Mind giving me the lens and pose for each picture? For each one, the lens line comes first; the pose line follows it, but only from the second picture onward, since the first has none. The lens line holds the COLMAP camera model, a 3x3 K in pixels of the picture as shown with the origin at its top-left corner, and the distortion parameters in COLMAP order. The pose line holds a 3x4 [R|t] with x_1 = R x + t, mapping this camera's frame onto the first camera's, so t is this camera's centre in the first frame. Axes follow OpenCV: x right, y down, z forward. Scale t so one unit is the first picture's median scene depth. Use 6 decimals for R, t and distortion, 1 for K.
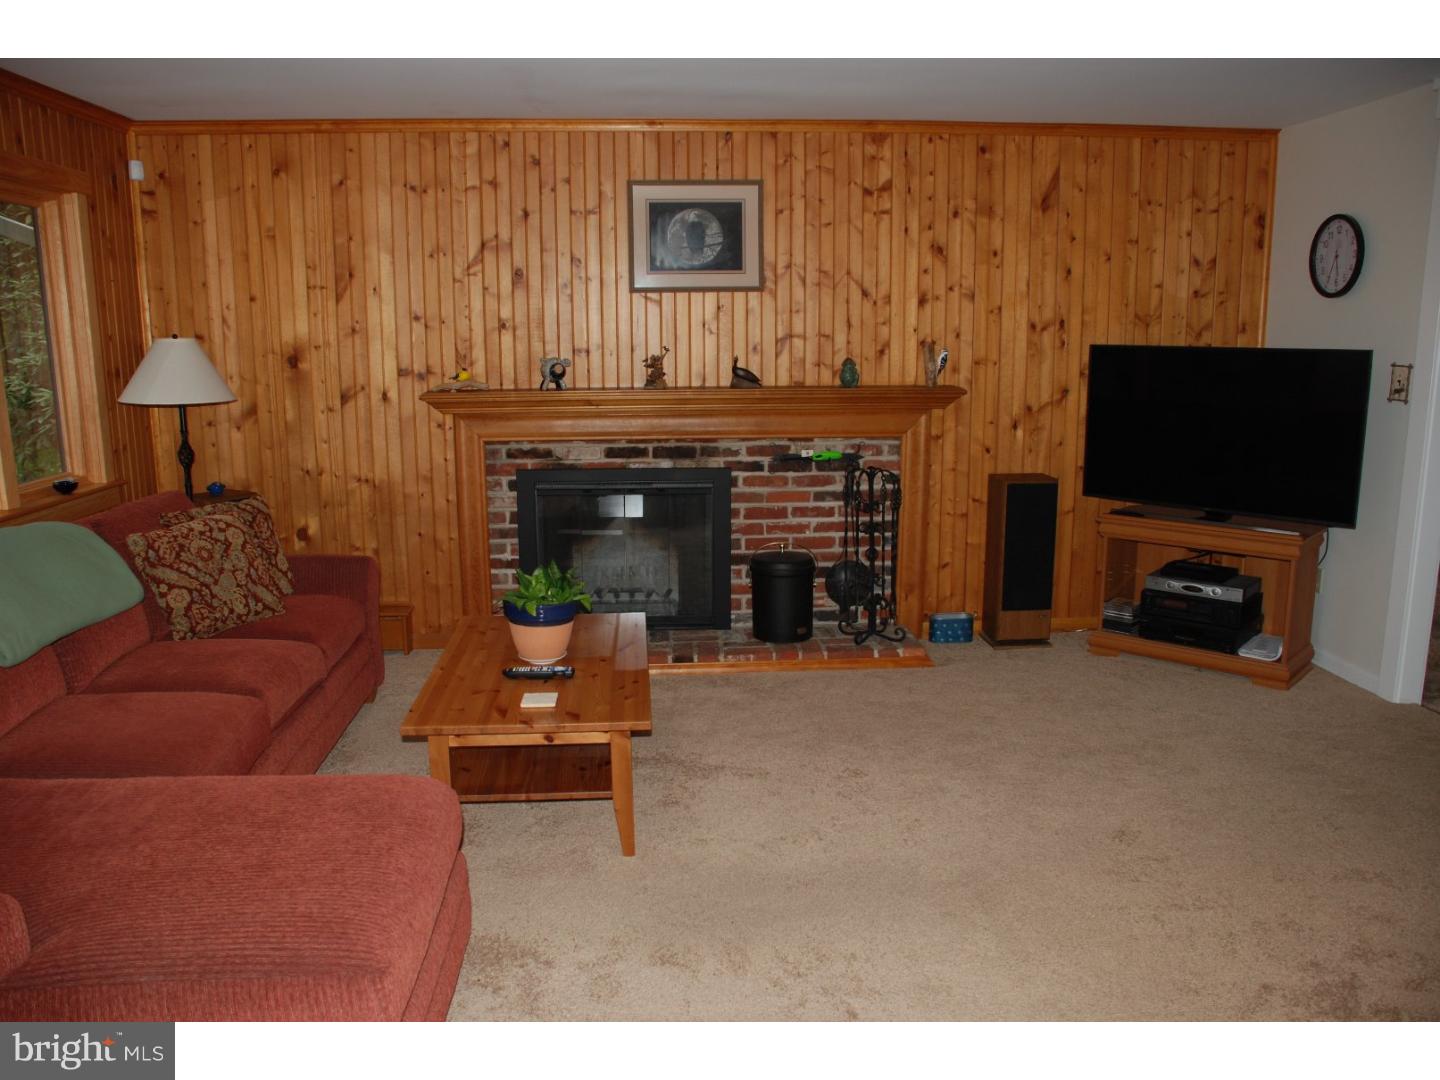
lens RADIAL K [[1108.9, 0, 723.1], [0, 1108.9, 544.2], [0, 0, 1]] dist [-0.129453, 0.048580]
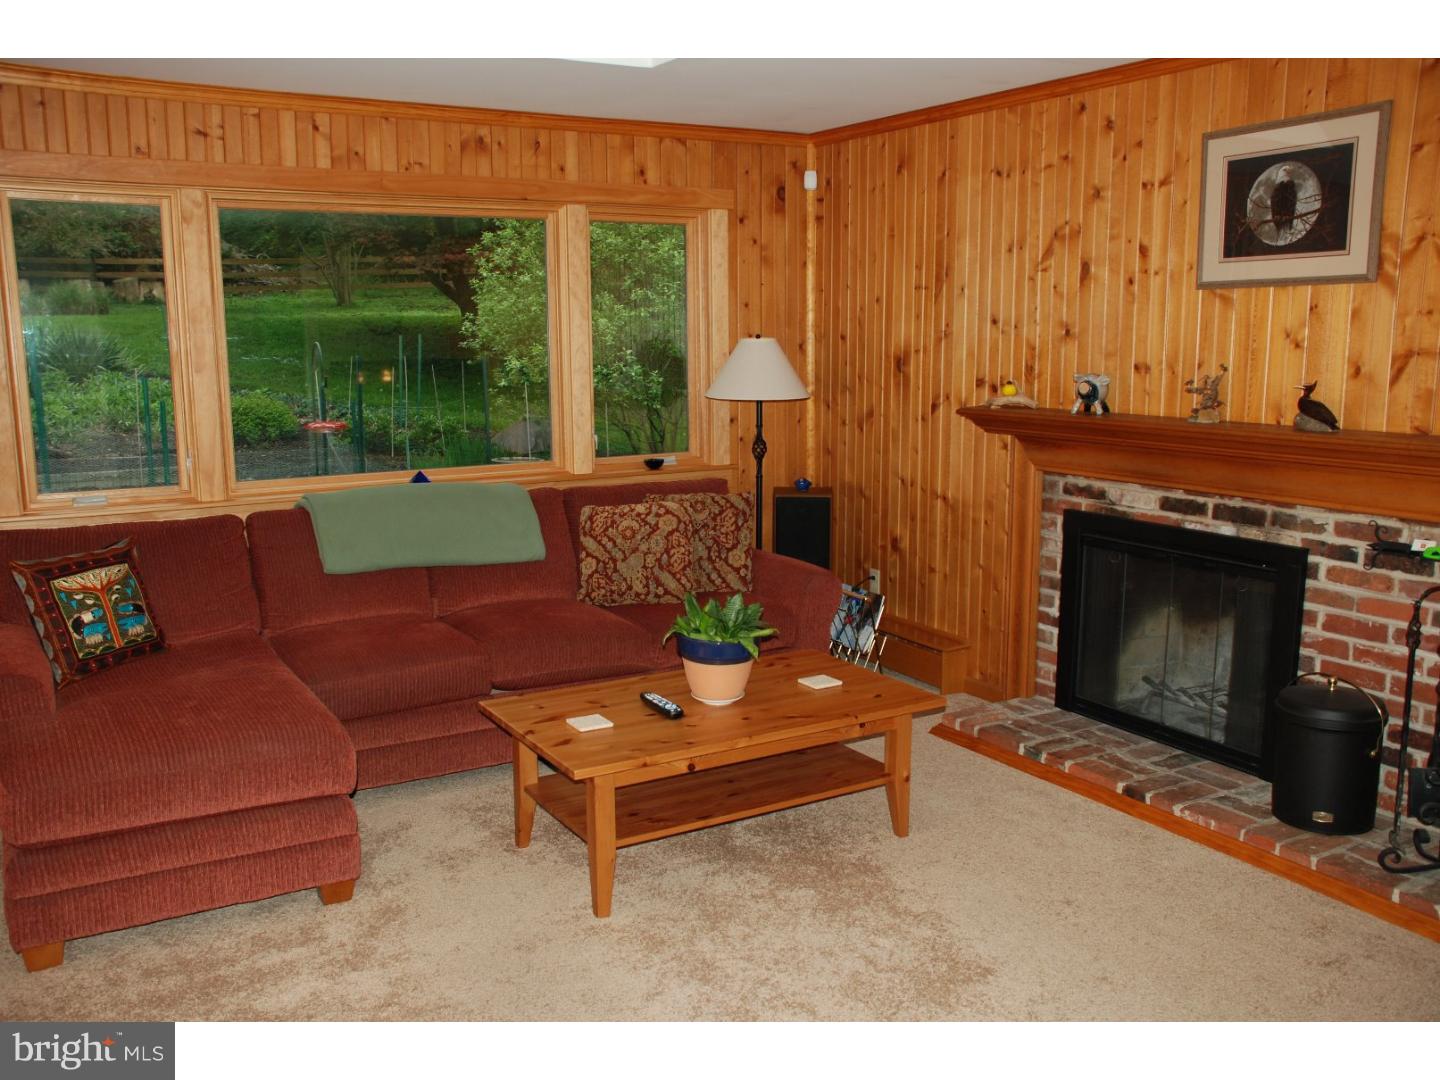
lens RADIAL K [[1235.5, 0, 721.2], [0, 1235.5, 545.6], [0, 0, 1]] dist [-0.000182, 0.026398]
pose [[0.476536, 0.156248, -0.865159, 0.485391], [-0.171521, 0.981693, 0.082819, -0.072583], [0.862261, 0.108927, 0.494612, 0.328567]]
